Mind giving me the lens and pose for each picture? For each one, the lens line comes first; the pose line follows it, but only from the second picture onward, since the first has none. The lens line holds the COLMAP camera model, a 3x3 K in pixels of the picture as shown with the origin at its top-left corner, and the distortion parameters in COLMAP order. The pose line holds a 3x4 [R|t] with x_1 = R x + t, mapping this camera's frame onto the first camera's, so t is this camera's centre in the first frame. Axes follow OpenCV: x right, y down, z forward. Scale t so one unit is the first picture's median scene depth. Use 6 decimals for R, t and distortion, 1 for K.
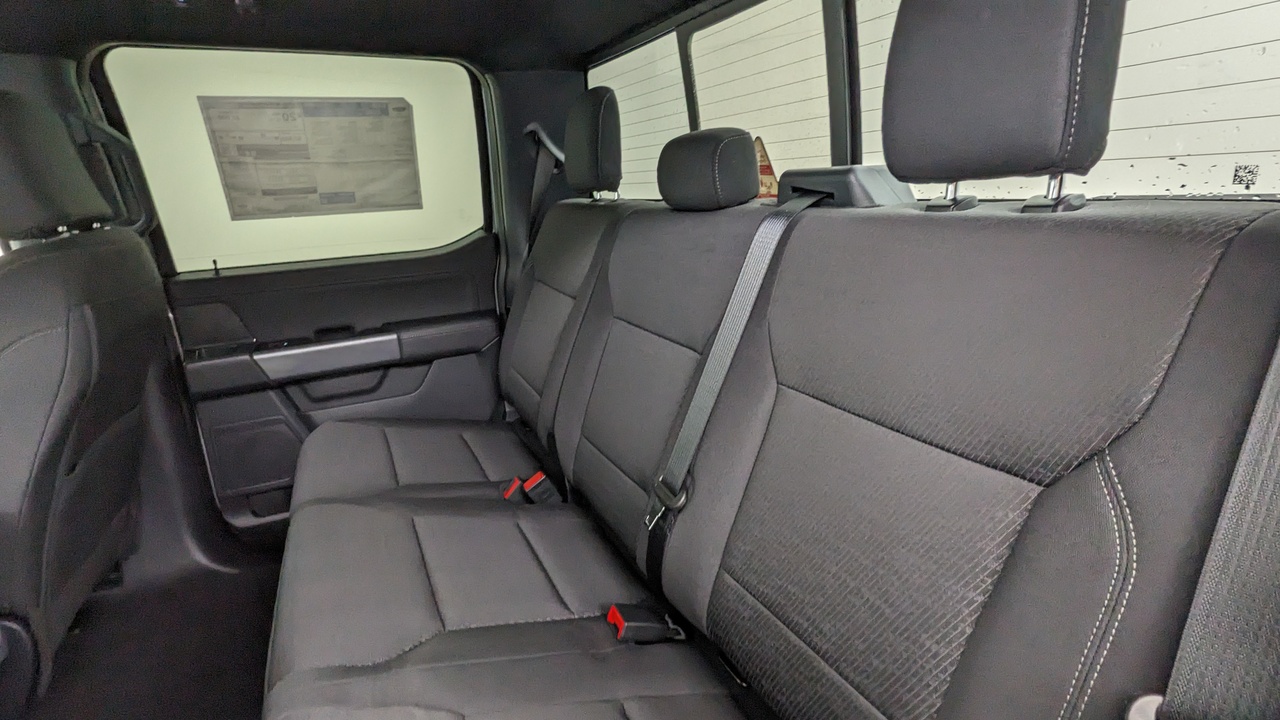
lens RADIAL K [[616.4, 0, 649.3], [0, 616.4, 360.4], [0, 0, 1]] dist [0.000728, -0.002719]
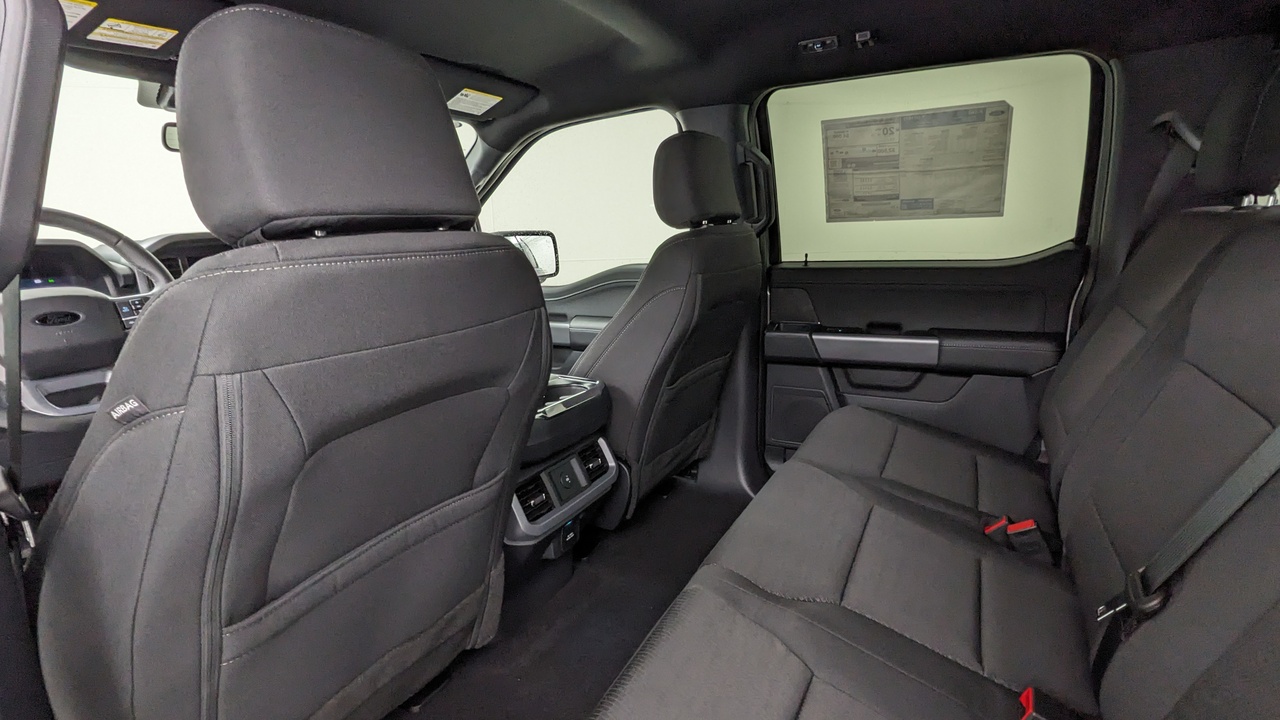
lens RADIAL K [[616.4, 0, 638.1], [0, 616.4, 355.0], [0, 0, 1]] dist [0.000728, -0.002719]
pose [[0.583870, 0.195709, -0.787904, 0.104223], [-0.214982, 0.973135, 0.082409, 0.003901], [0.782865, 0.121269, 0.610259, 0.013875]]
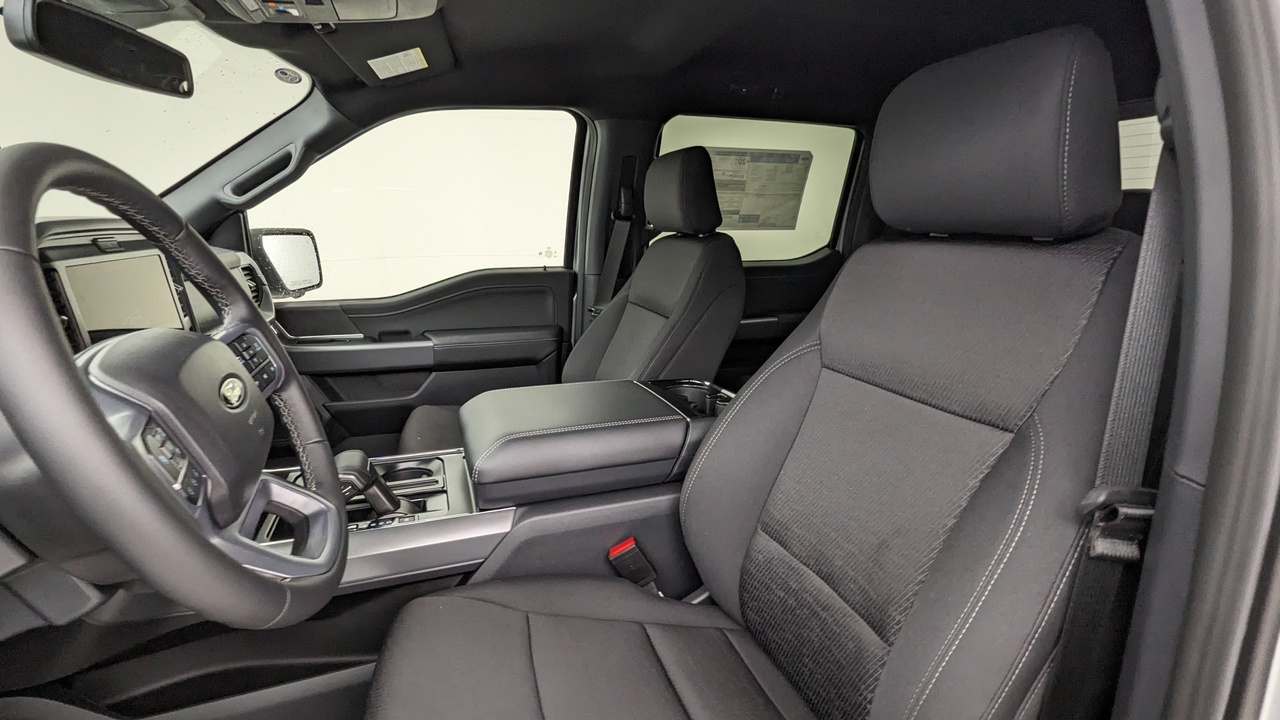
lens RADIAL K [[616.4, 0, 635.7], [0, 616.4, 353.7], [0, 0, 1]] dist [0.000728, -0.002719]
pose [[0.992867, 0.070729, -0.095979, -0.641128], [-0.077683, 0.994464, -0.070760, 0.172515], [0.090443, 0.077711, 0.992865, -0.418347]]
